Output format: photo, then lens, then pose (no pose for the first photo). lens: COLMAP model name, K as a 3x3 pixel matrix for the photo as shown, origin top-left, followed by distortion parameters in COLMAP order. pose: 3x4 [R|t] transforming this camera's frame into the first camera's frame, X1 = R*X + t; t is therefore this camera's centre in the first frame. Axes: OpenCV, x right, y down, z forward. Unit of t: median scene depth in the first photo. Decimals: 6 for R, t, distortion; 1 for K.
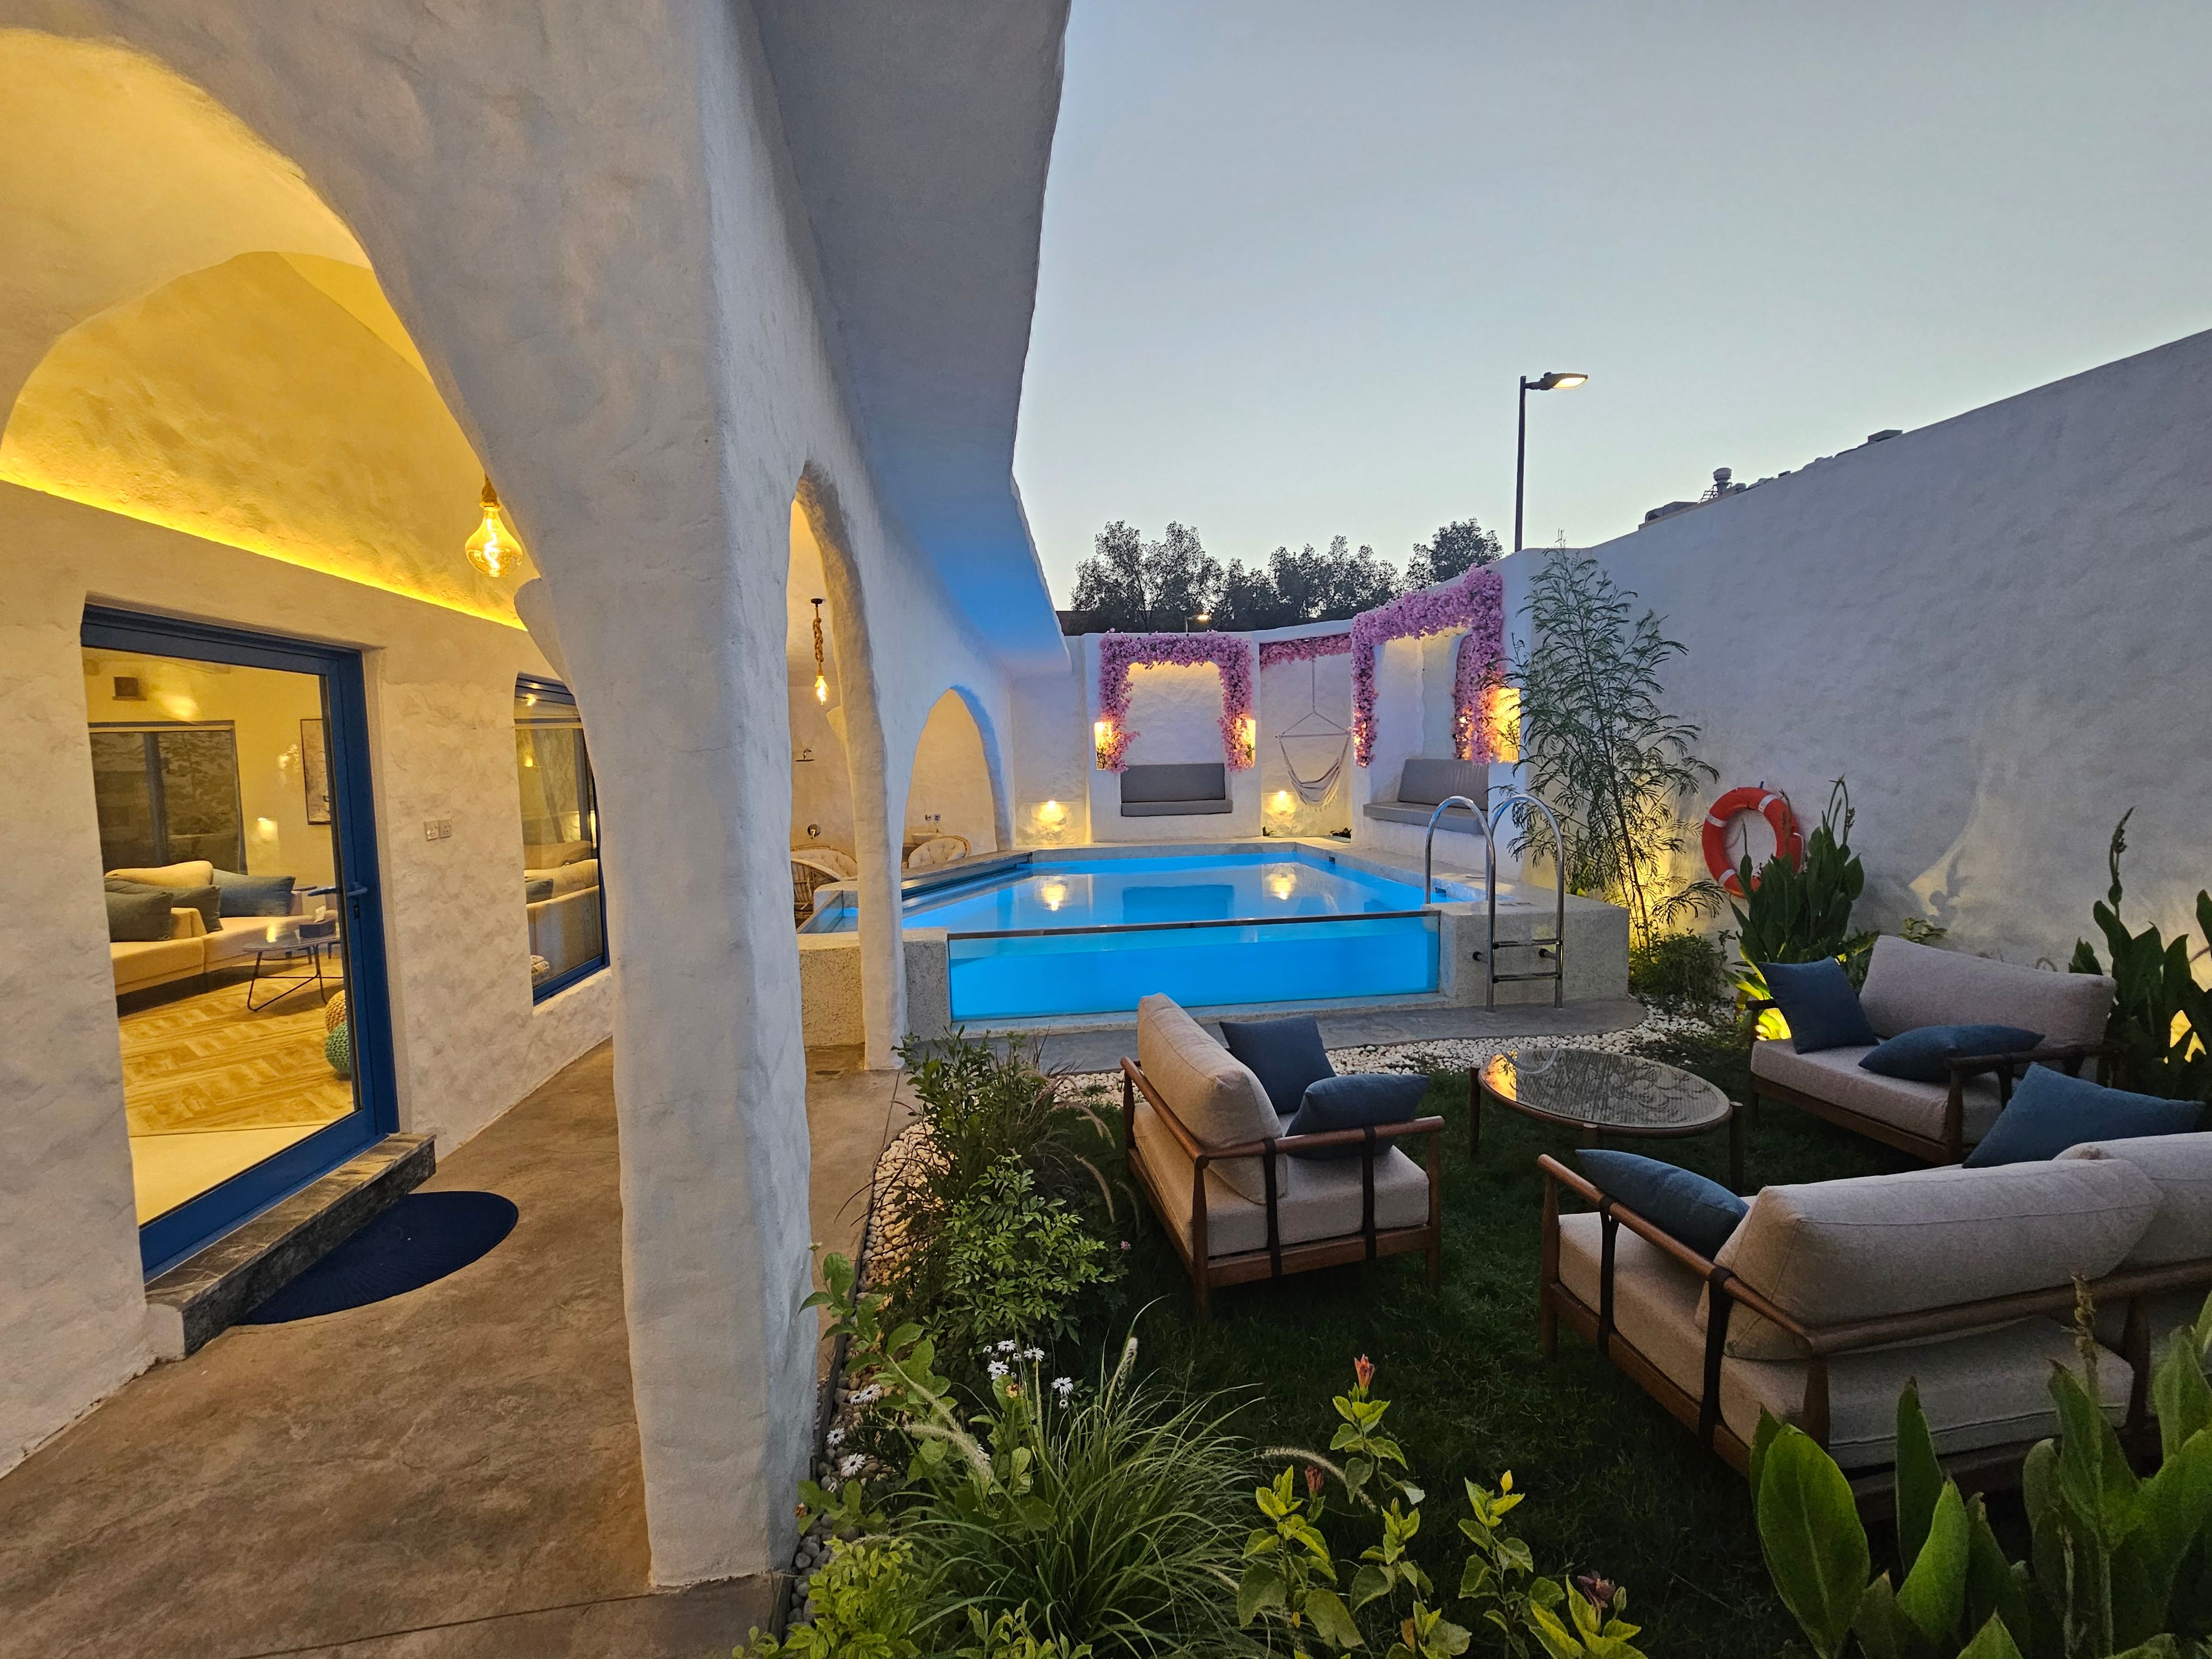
lens RADIAL K [[909.0, 0, 1120.3], [0, 909.0, 825.7], [0, 0, 1]] dist [-0.003319, -0.000365]
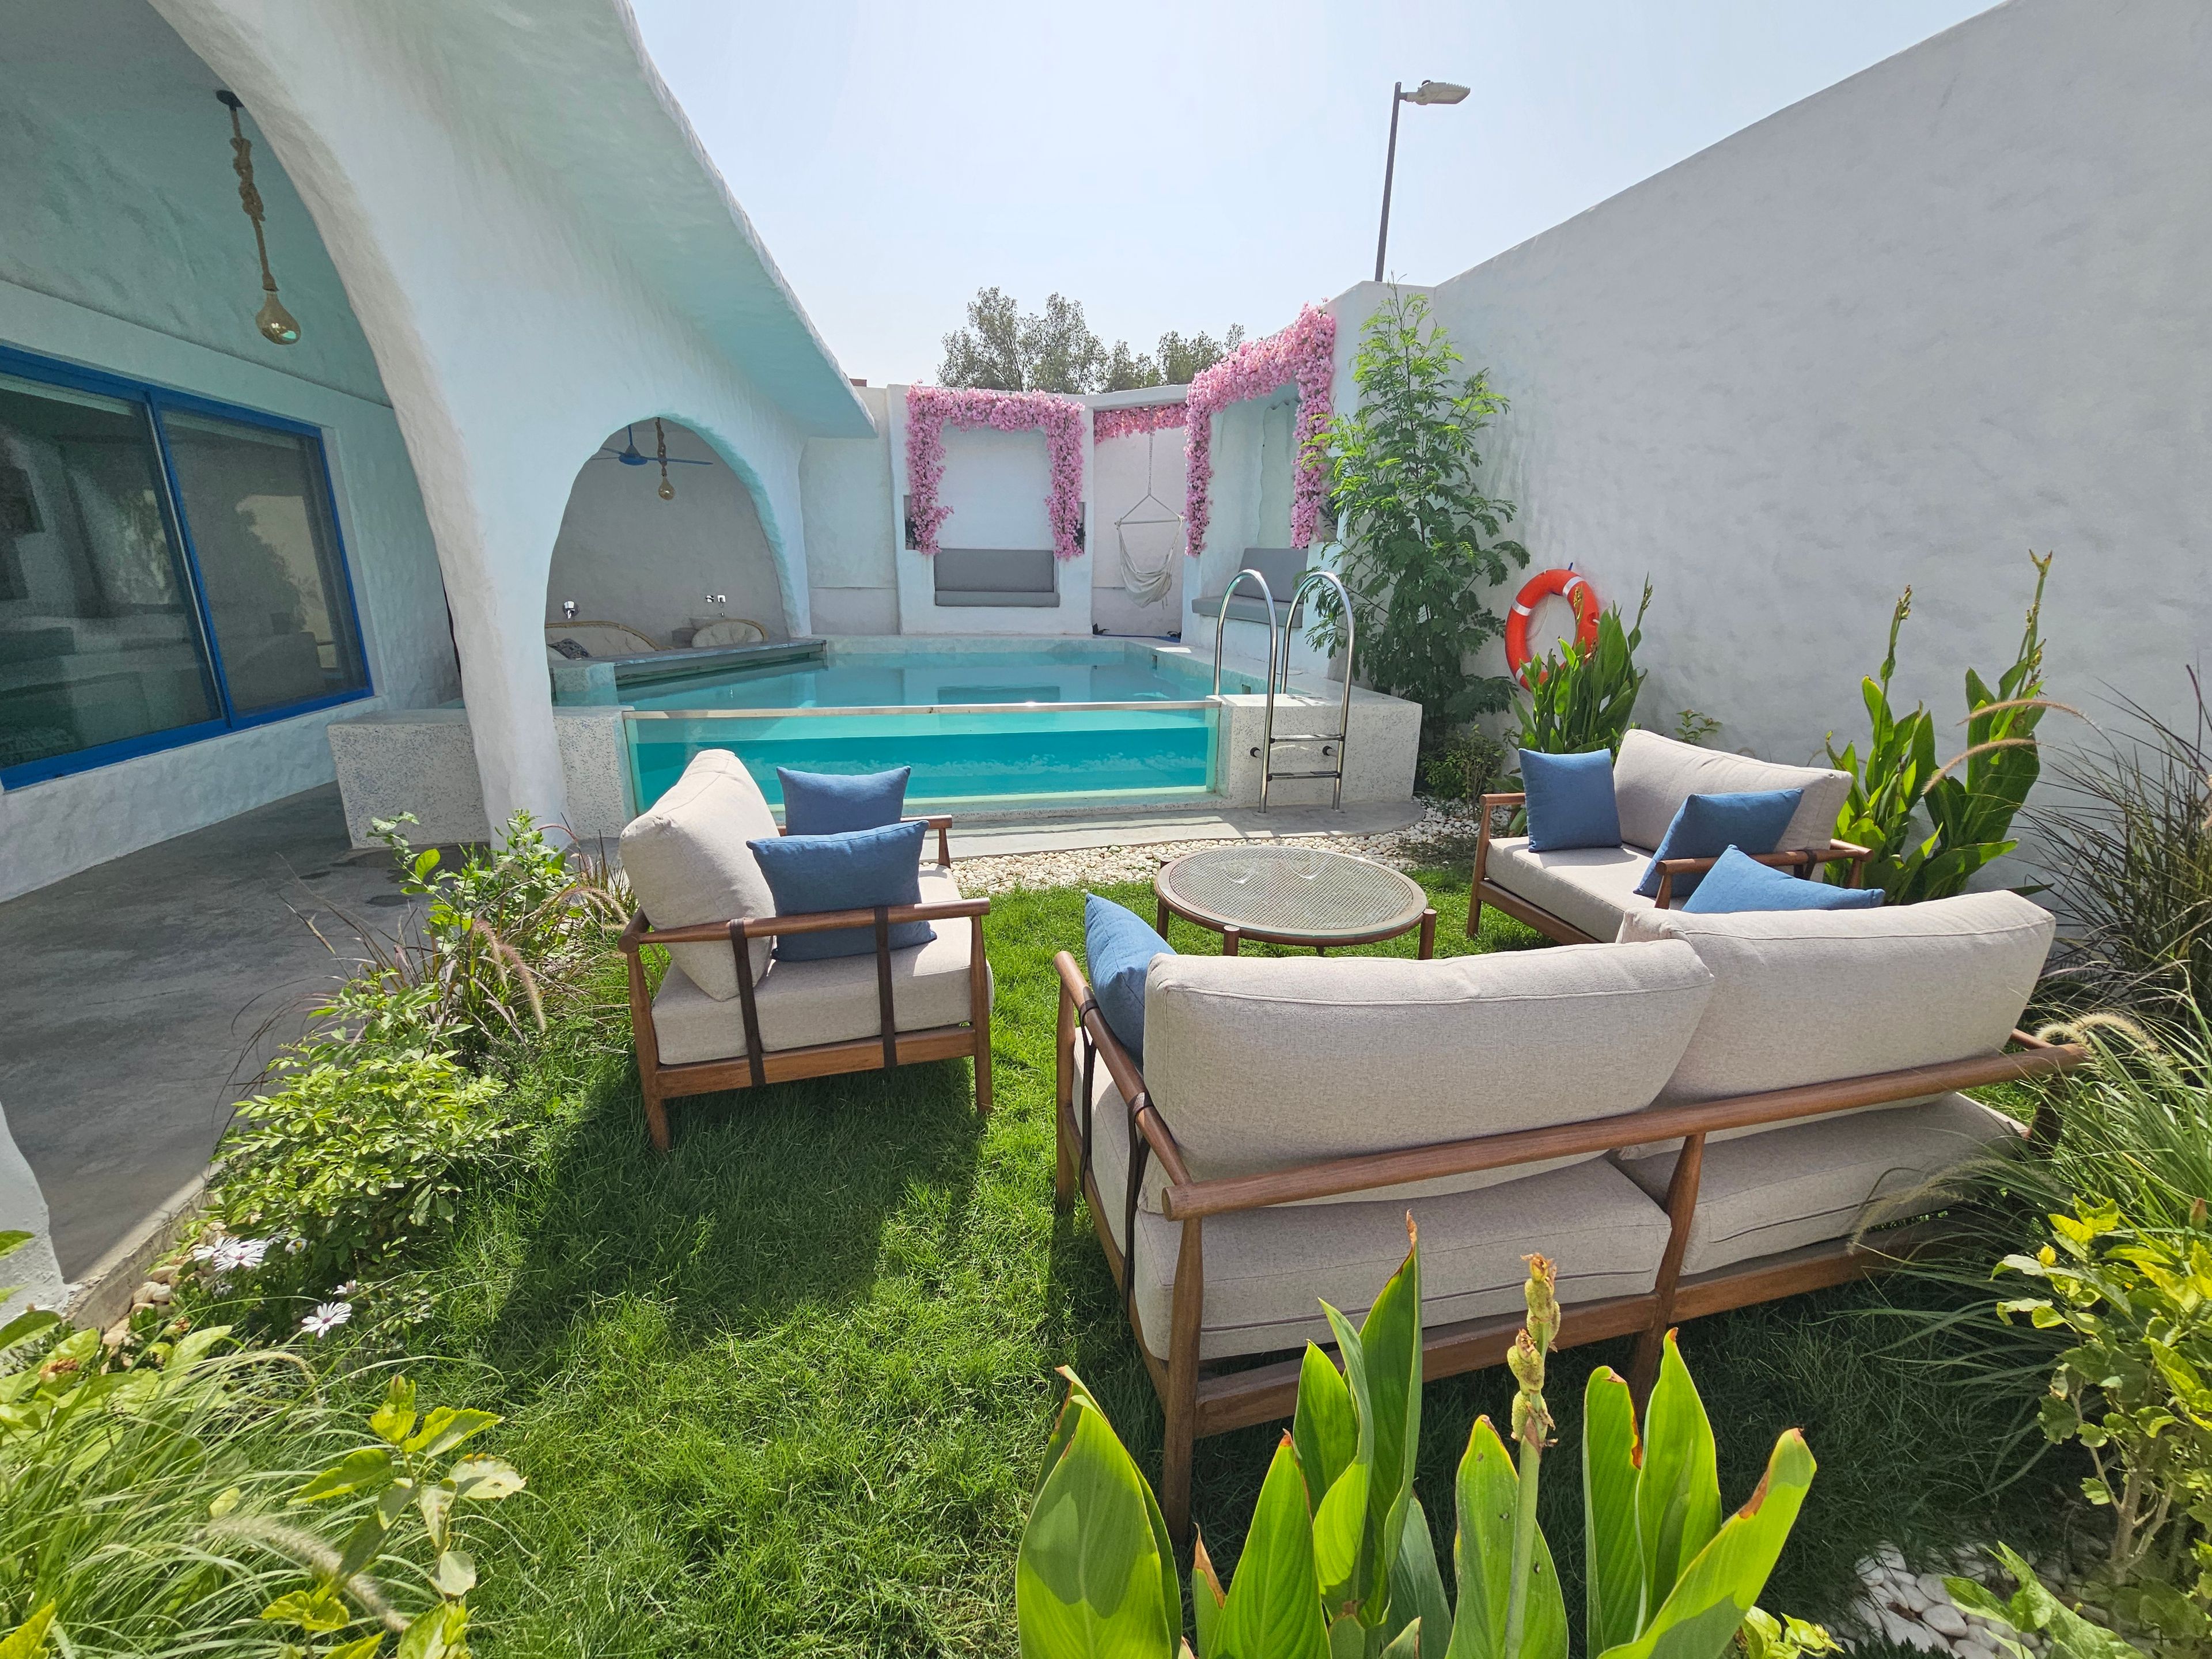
lens RADIAL K [[900.6, 0, 1106.0], [0, 900.6, 829.5], [0, 0, 1]] dist [-0.016438, 0.000043]
pose [[0.996312, 0.018294, 0.083830, 0.099994], [-0.034141, 0.980858, 0.191706, 0.030874], [-0.078718, -0.193861, 0.977866, 0.068542]]
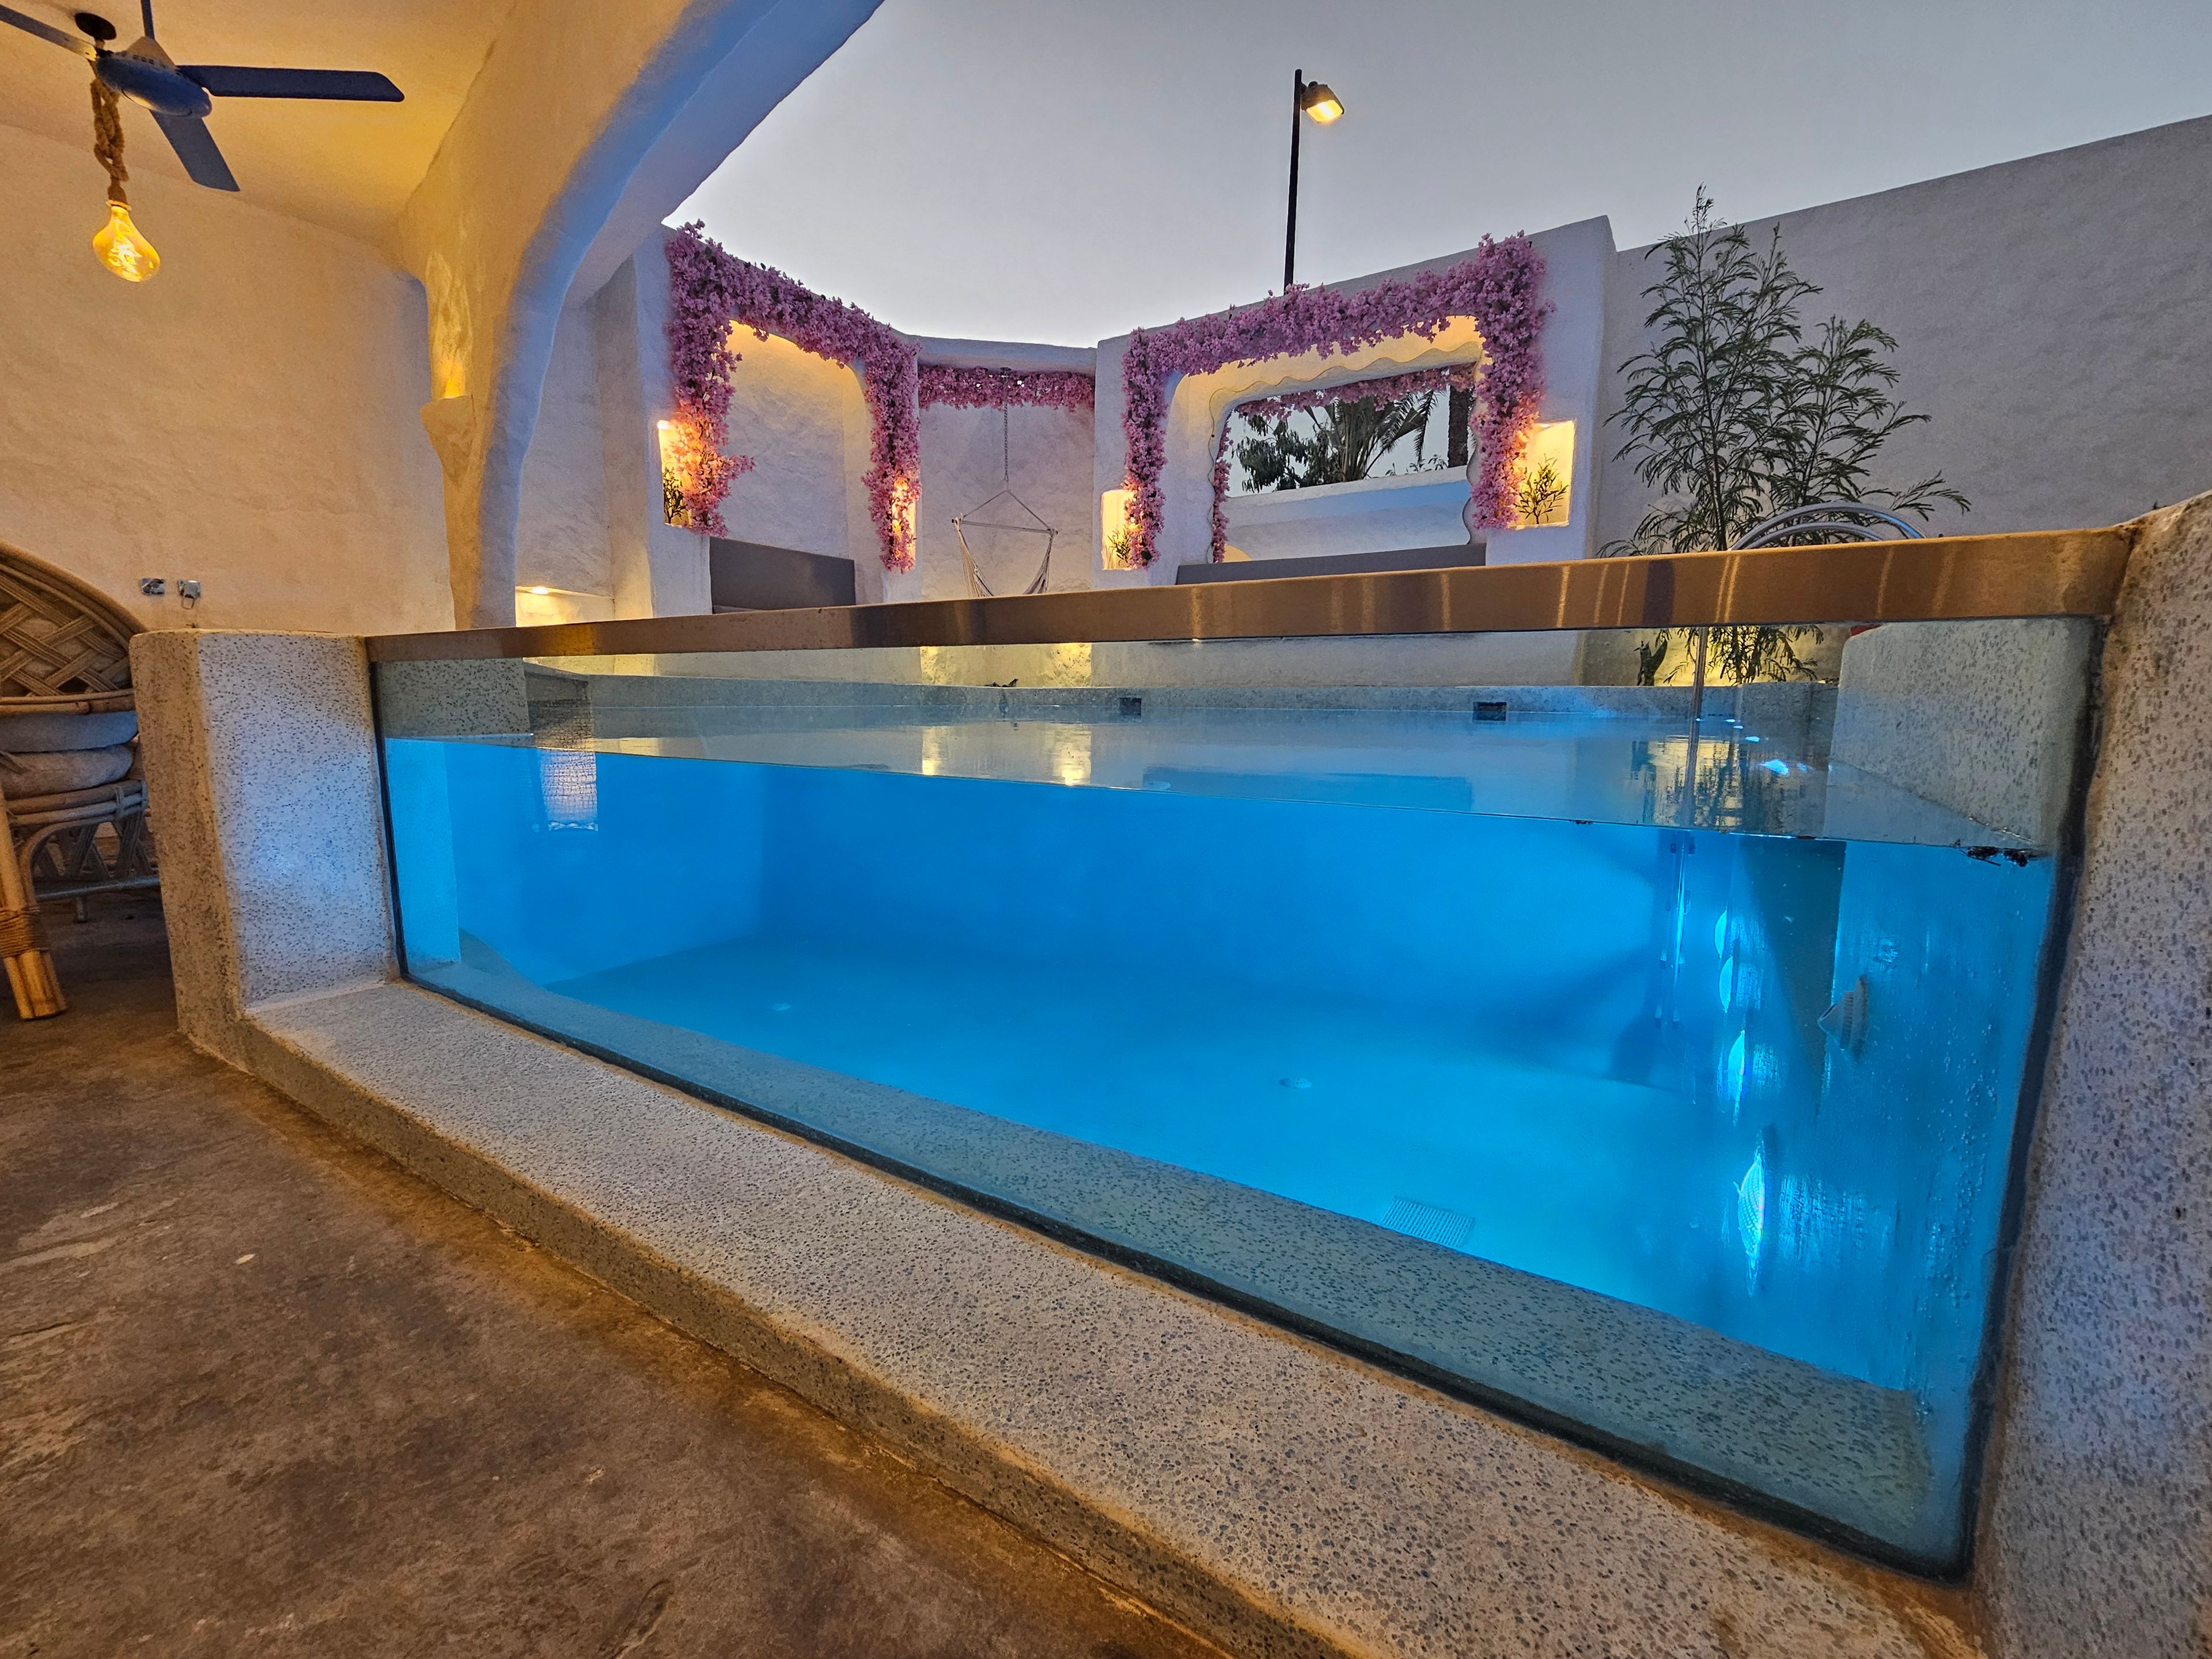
lens RADIAL K [[908.5, 0, 1117.1], [0, 908.5, 830.2], [0, 0, 1]] dist [-0.000935, -0.000354]
pose [[0.668144, -0.073303, 0.740412, -0.253793], [0.029345, 0.996957, 0.072221, 0.078212], [-0.743453, -0.026527, 0.668262, 0.536214]]
